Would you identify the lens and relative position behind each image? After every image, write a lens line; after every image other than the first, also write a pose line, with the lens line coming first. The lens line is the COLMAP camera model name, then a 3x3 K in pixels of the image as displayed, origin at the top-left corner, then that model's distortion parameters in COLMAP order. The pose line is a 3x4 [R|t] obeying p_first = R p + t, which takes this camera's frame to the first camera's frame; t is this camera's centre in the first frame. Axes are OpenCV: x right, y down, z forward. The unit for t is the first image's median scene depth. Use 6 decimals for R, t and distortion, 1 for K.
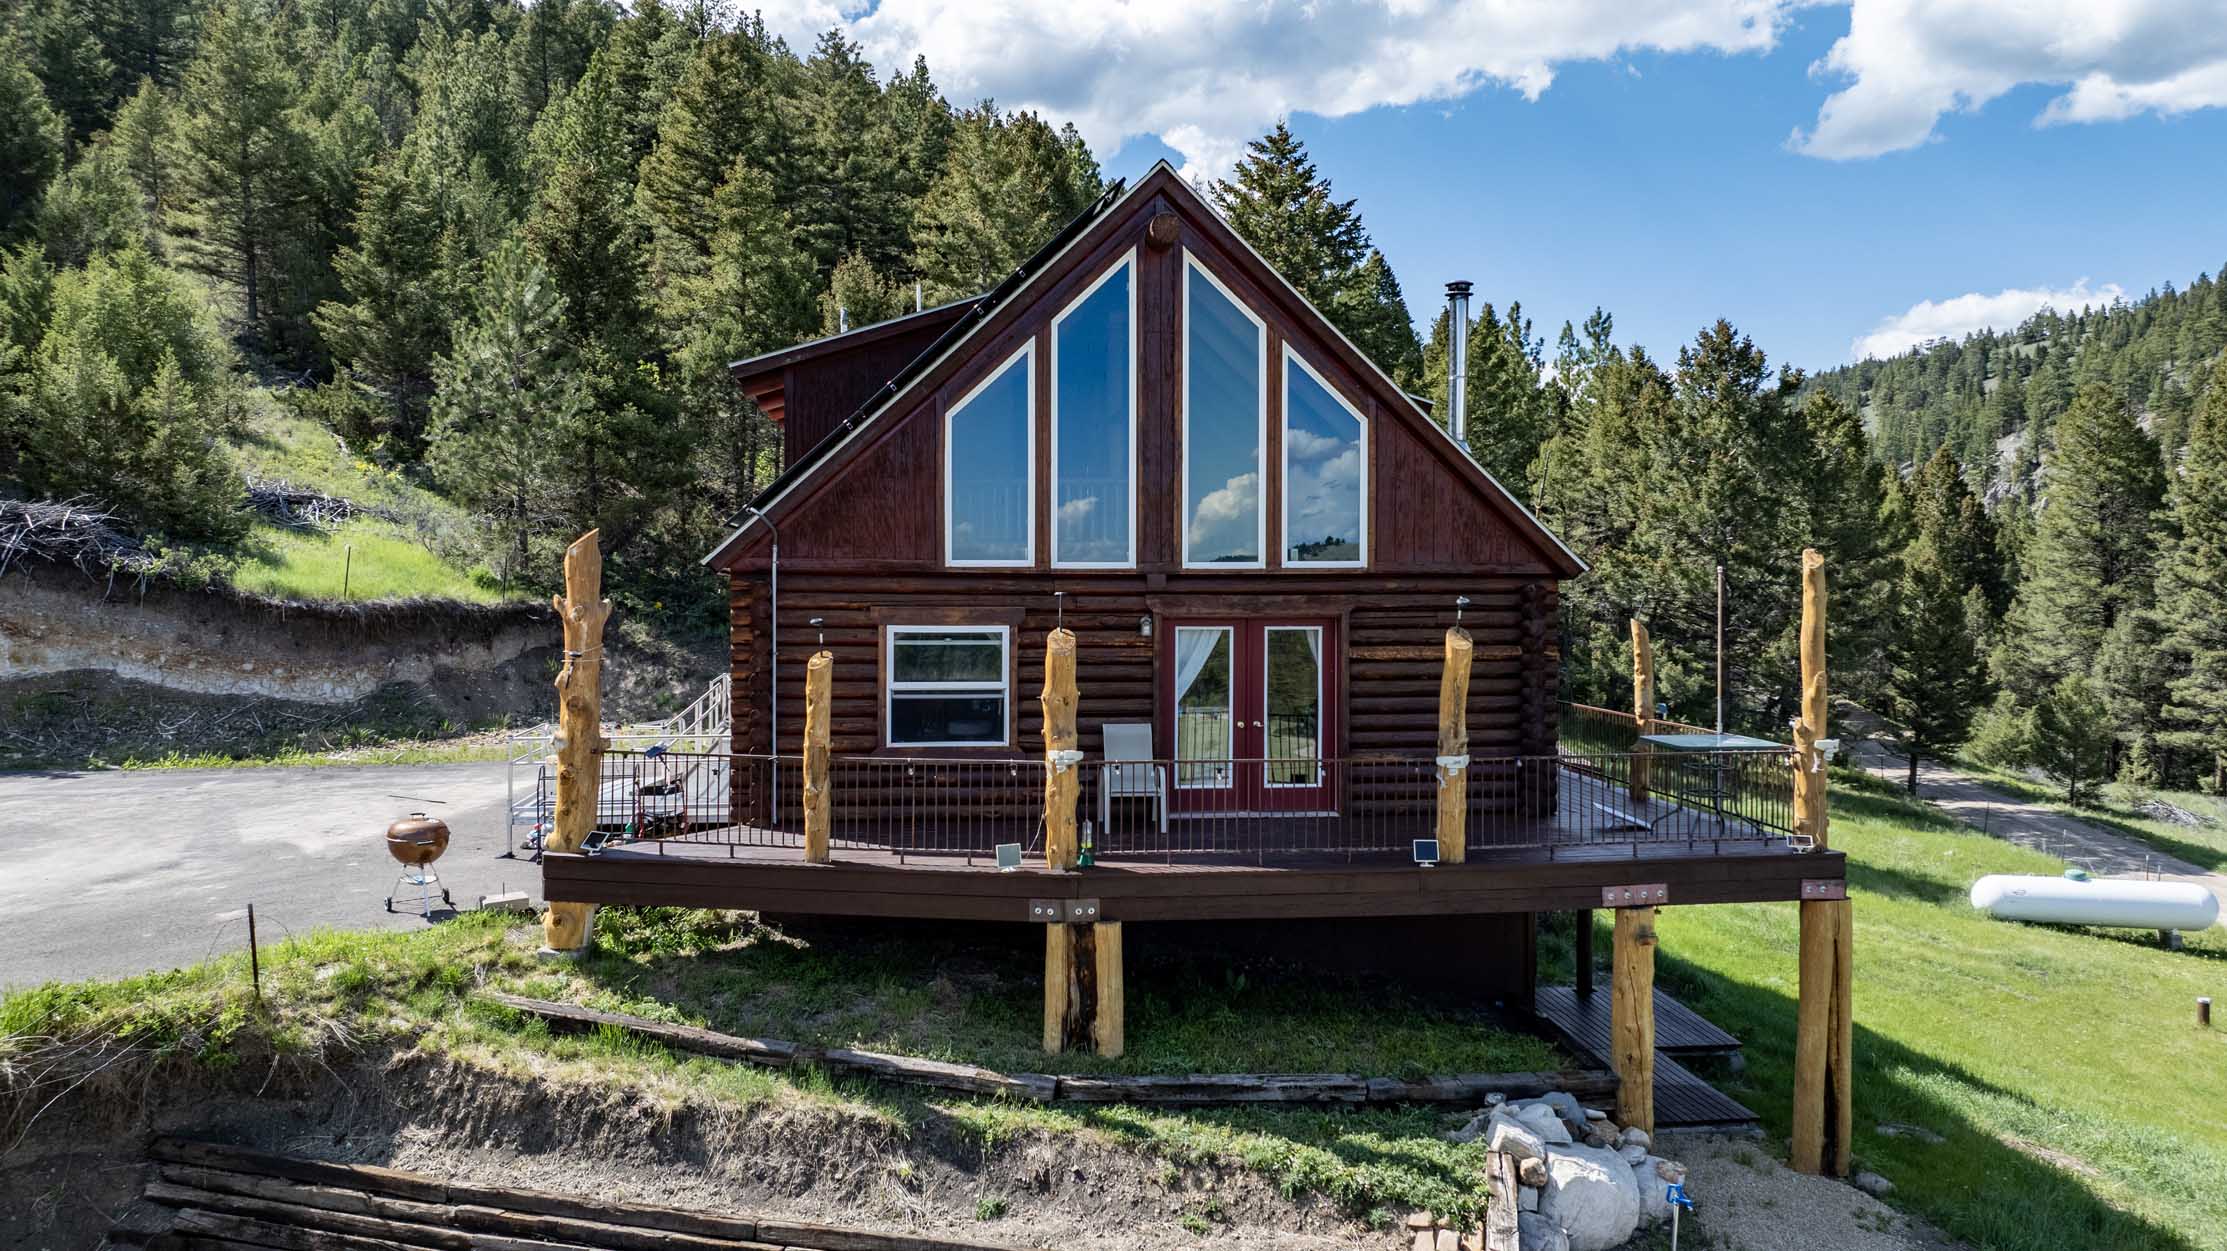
lens RADIAL K [[1568.0, 0, 1117.5], [0, 1568.0, 621.6], [0, 0, 1]] dist [-0.048654, 0.072240]
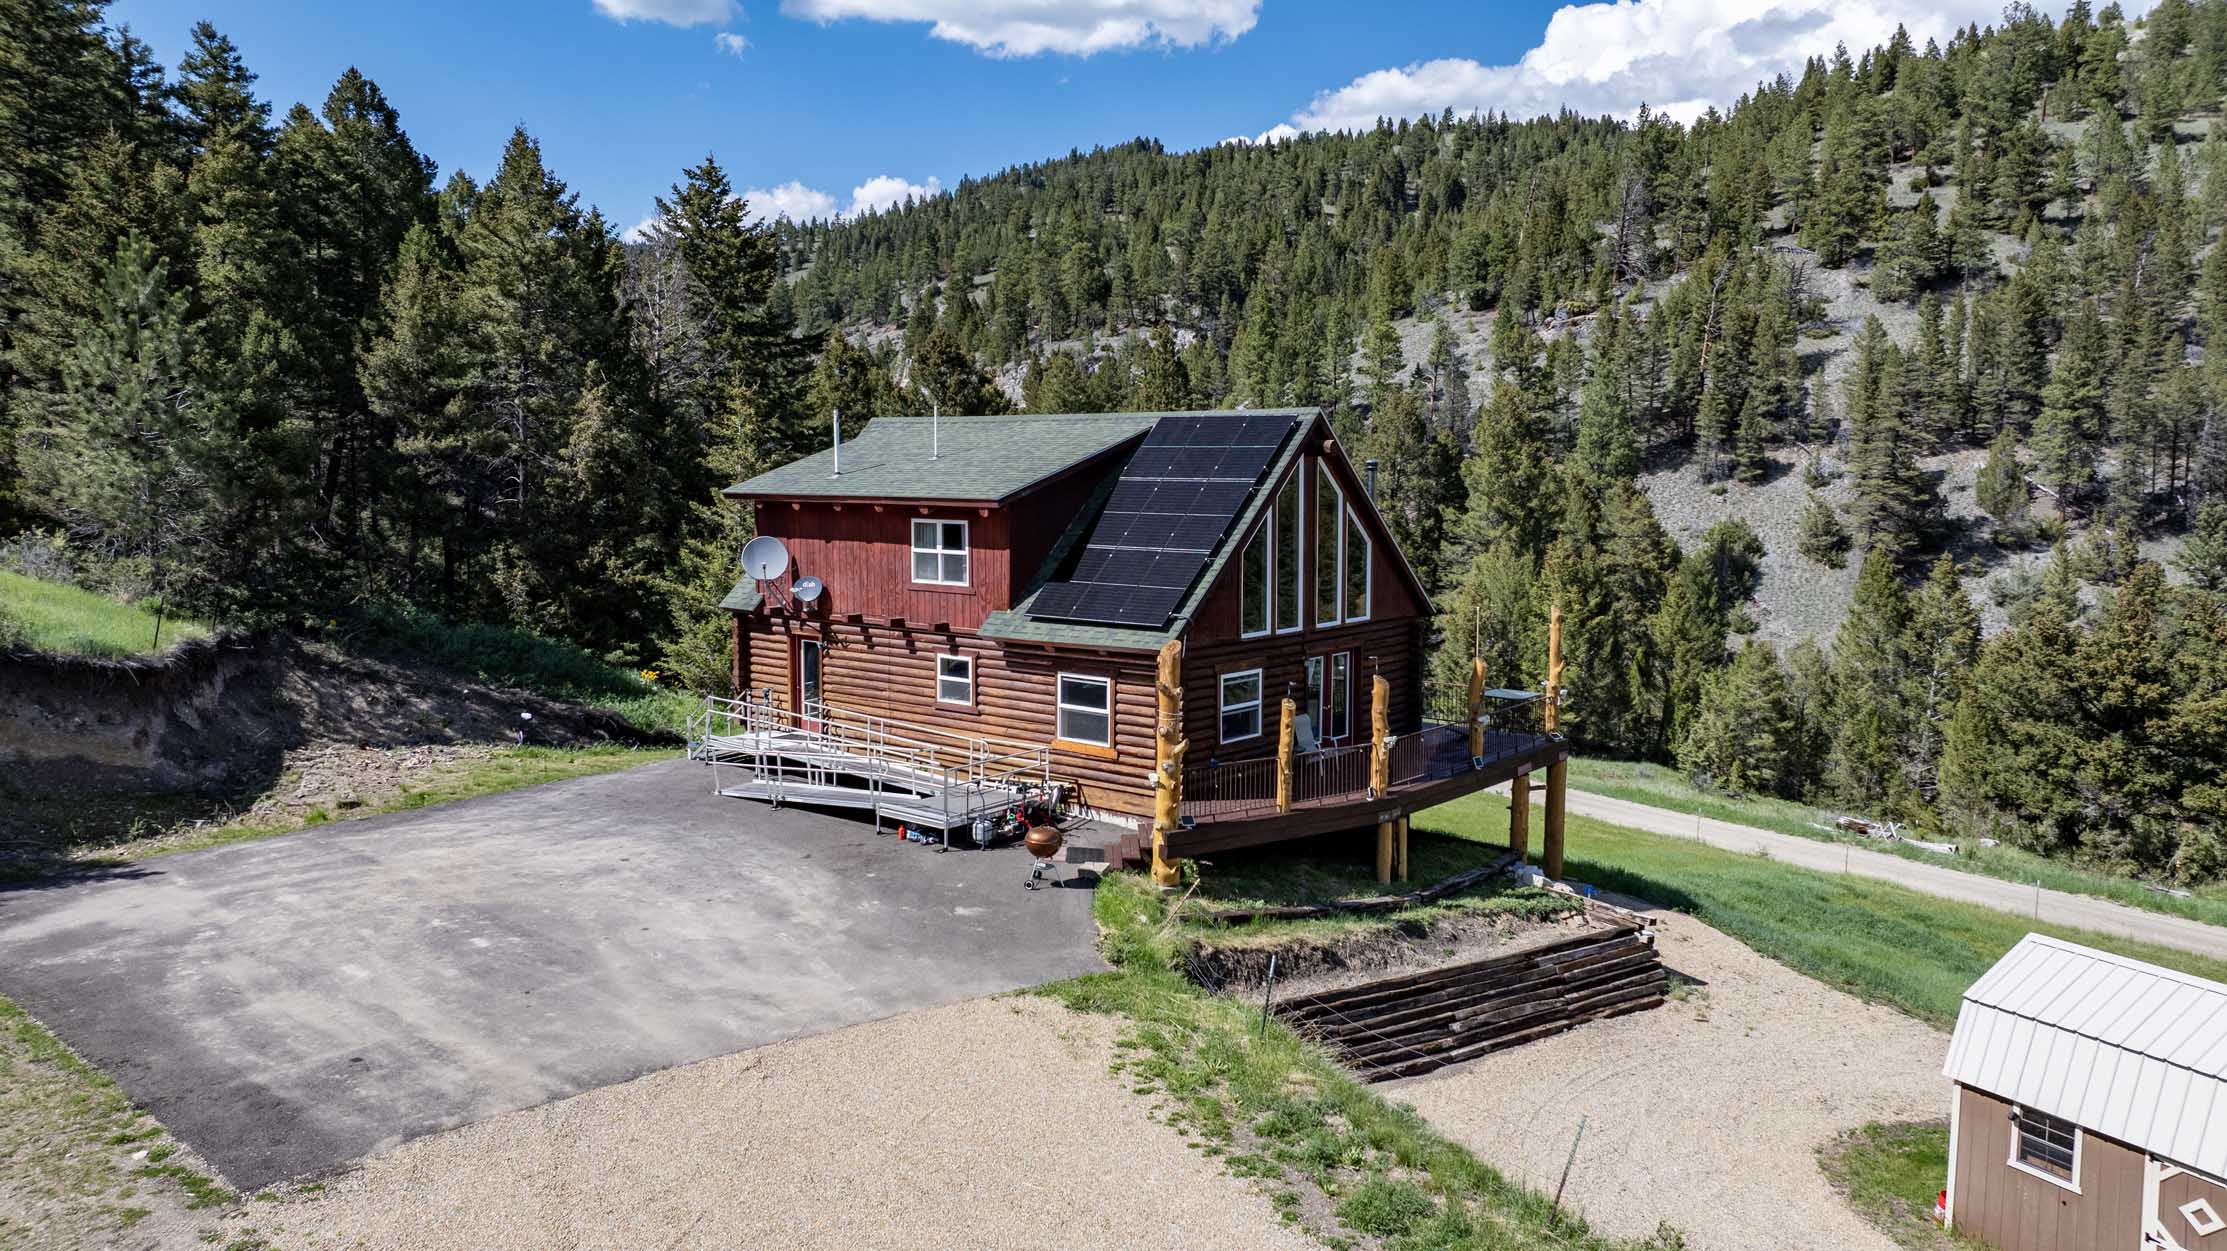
lens RADIAL K [[1572.4, 0, 1120.0], [0, 1572.4, 614.1], [0, 0, 1]] dist [-0.017248, -0.006013]
pose [[0.721690, -0.068418, 0.688827, -0.644664], [0.015176, 0.996428, 0.083071, -0.095653], [-0.692050, -0.049498, 0.720150, -0.079390]]
